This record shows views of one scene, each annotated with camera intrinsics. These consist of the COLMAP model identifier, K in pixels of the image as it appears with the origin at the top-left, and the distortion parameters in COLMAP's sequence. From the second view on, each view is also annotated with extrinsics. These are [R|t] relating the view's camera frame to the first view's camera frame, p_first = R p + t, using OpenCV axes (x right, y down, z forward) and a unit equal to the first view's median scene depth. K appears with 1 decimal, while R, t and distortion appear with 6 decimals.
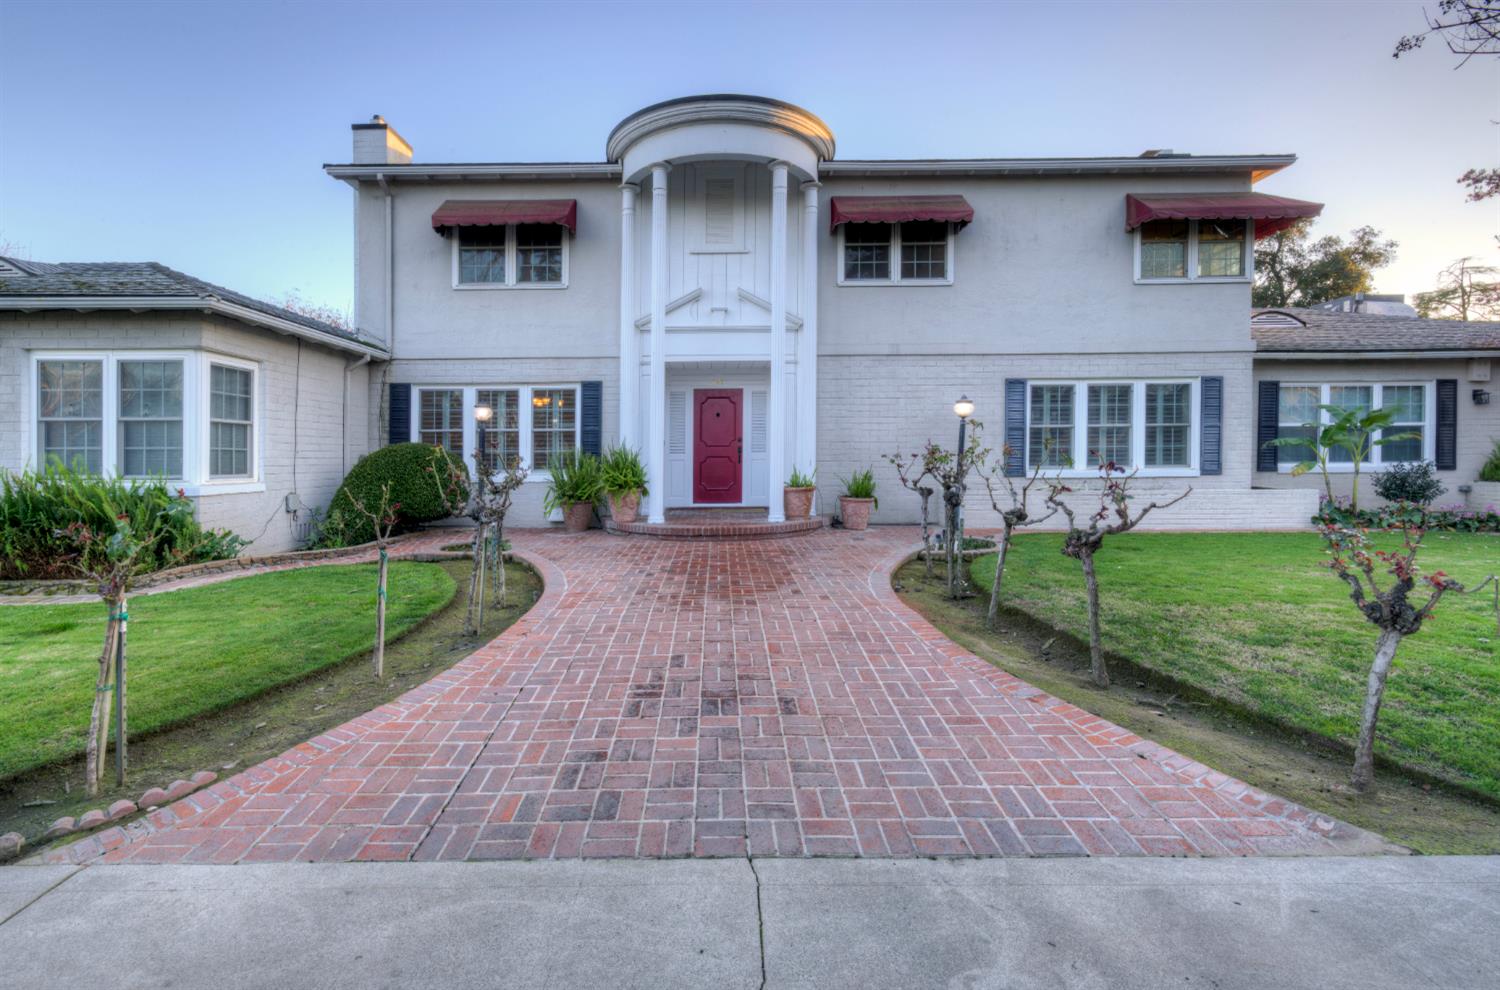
lens RADIAL K [[665.1, 0, 741.4], [0, 665.1, 477.0], [0, 0, 1]] dist [0.000139, 0.000188]
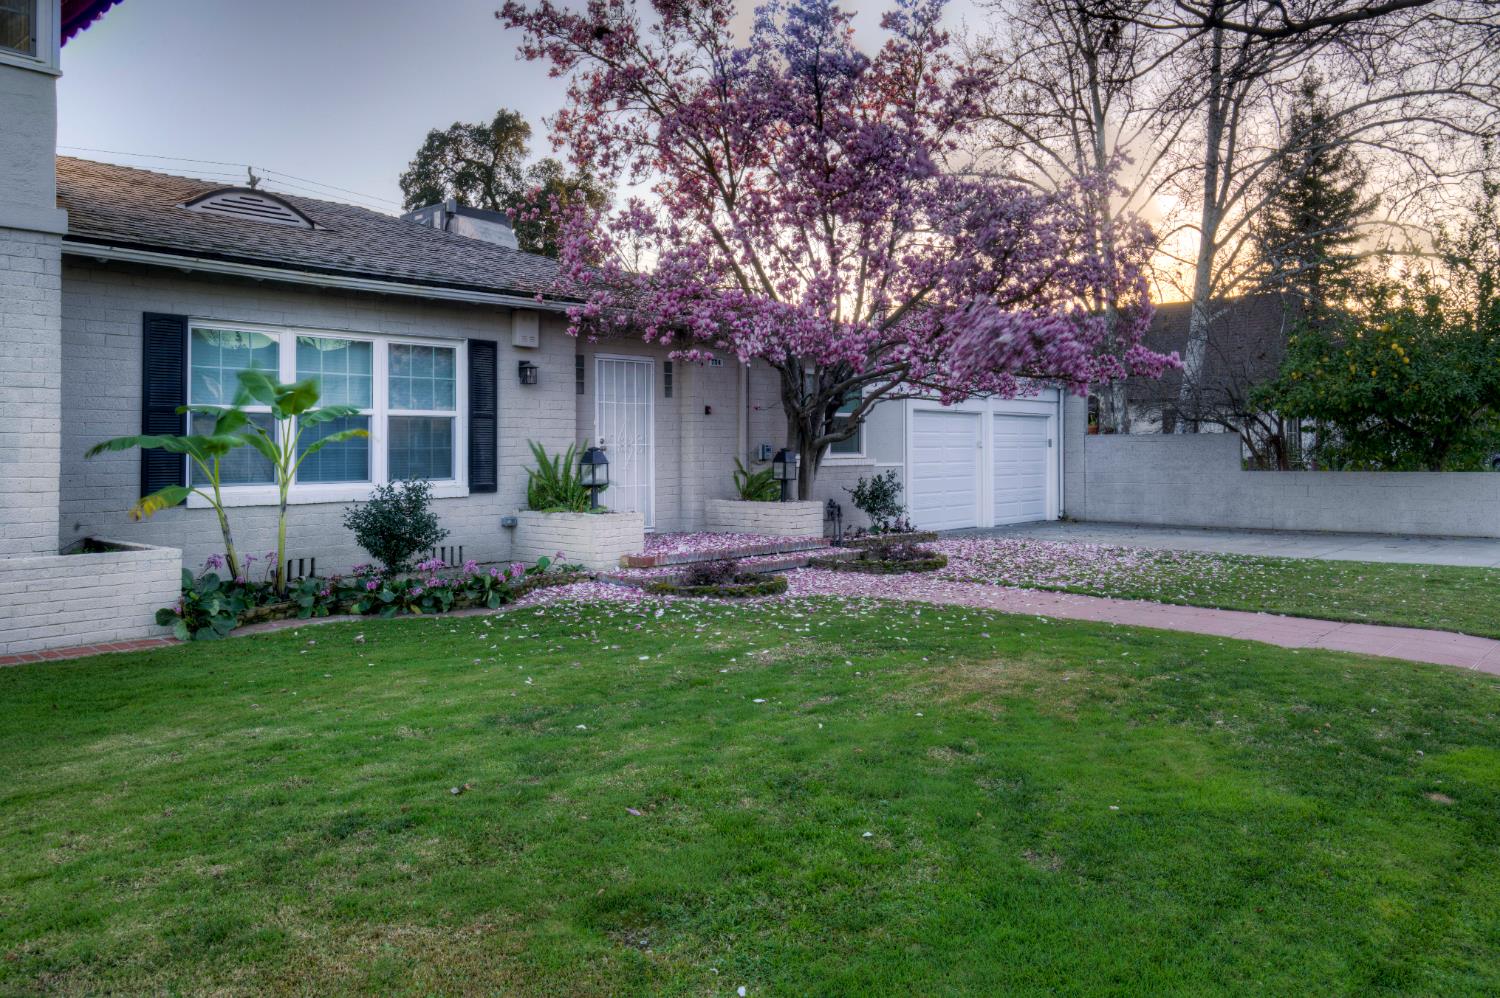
lens RADIAL K [[1067.5, 0, 748.2], [0, 1067.5, 490.4], [0, 0, 1]] dist [-0.006665, -0.001708]
pose [[0.669779, -0.025524, 0.742122, 0.507210], [0.025011, 0.999617, 0.011807, -0.017595], [-0.742139, 0.010654, 0.670161, 0.185736]]
